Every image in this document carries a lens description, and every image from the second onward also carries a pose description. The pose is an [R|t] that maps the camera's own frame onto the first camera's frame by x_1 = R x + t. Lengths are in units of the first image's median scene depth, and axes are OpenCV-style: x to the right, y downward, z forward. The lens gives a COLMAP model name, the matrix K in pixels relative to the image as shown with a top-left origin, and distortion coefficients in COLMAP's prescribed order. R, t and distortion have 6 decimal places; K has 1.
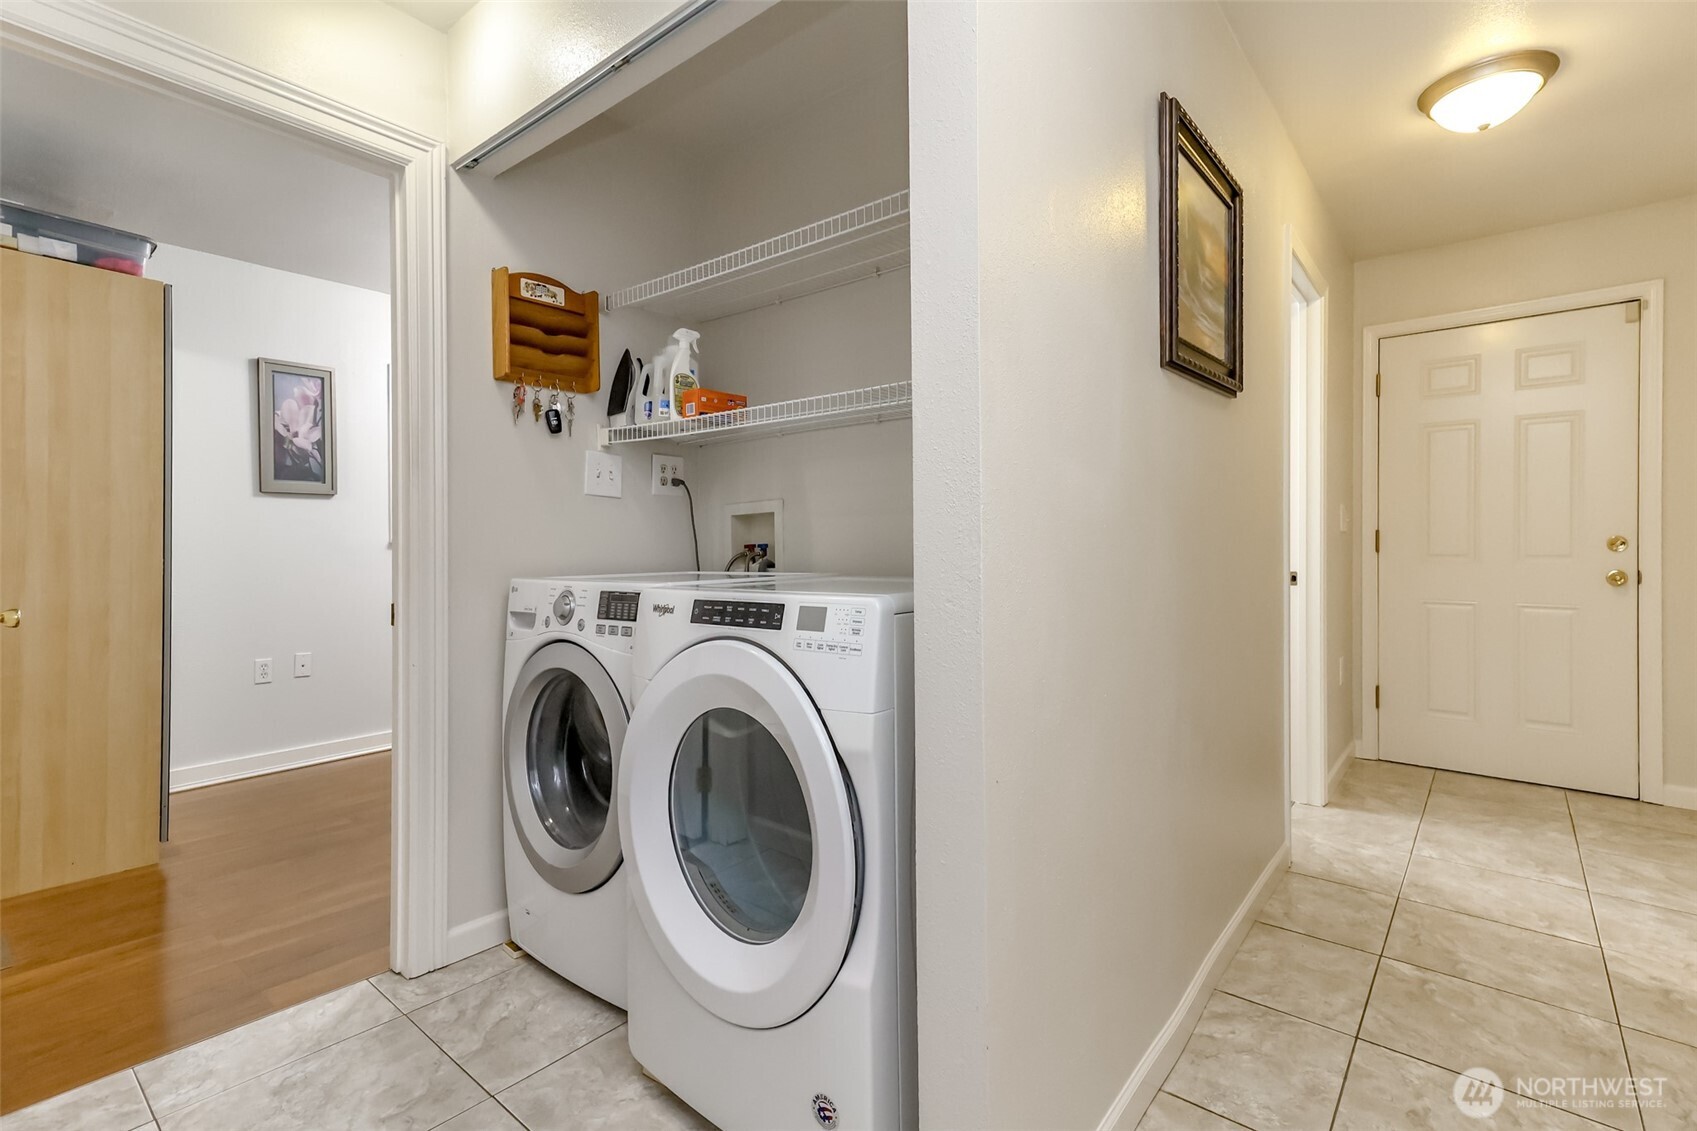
lens RADIAL K [[769.7, 0, 842.4], [0, 769.7, 553.9], [0, 0, 1]] dist [0.015936, 0.000471]
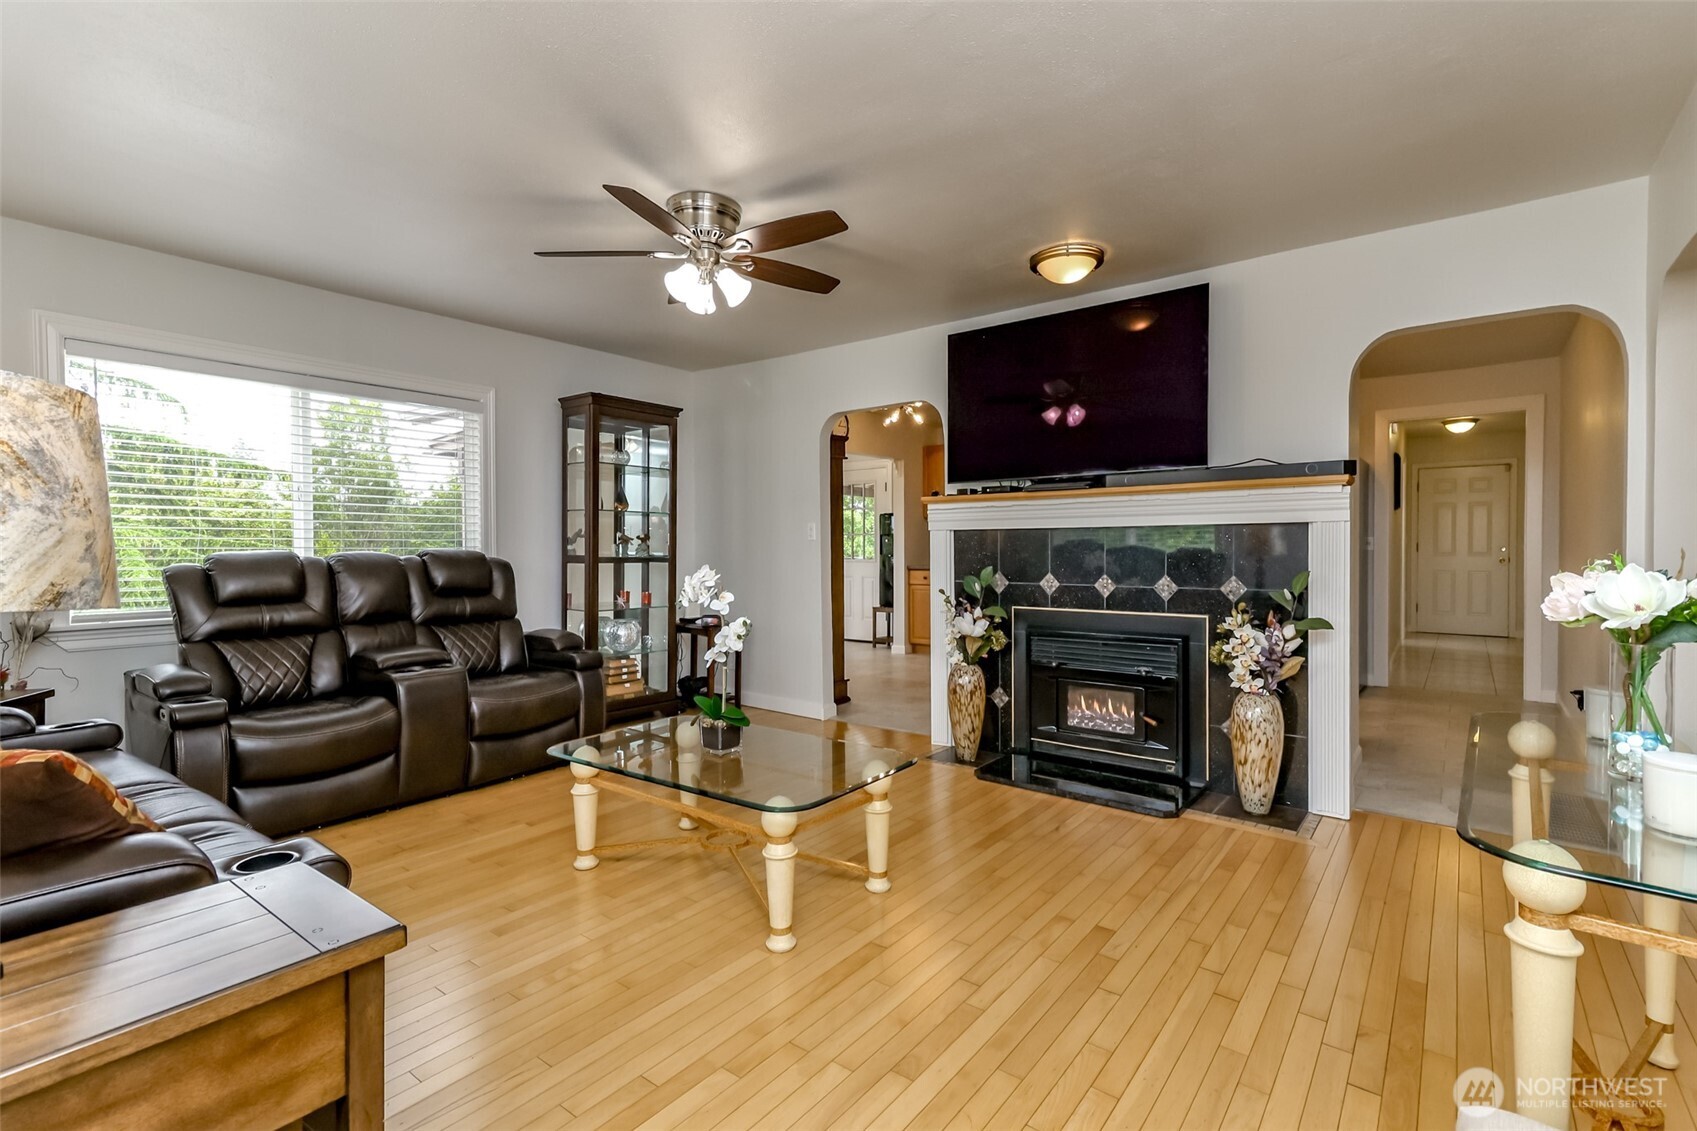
lens RADIAL K [[769.7, 0, 846.5], [0, 769.7, 560.3], [0, 0, 1]] dist [0.015936, 0.000471]
pose [[0.997738, 0.000932, 0.067213, -1.537730], [-0.000997, 0.999999, 0.000938, 0.029190], [-0.067212, -0.001003, 0.997738, -1.617864]]
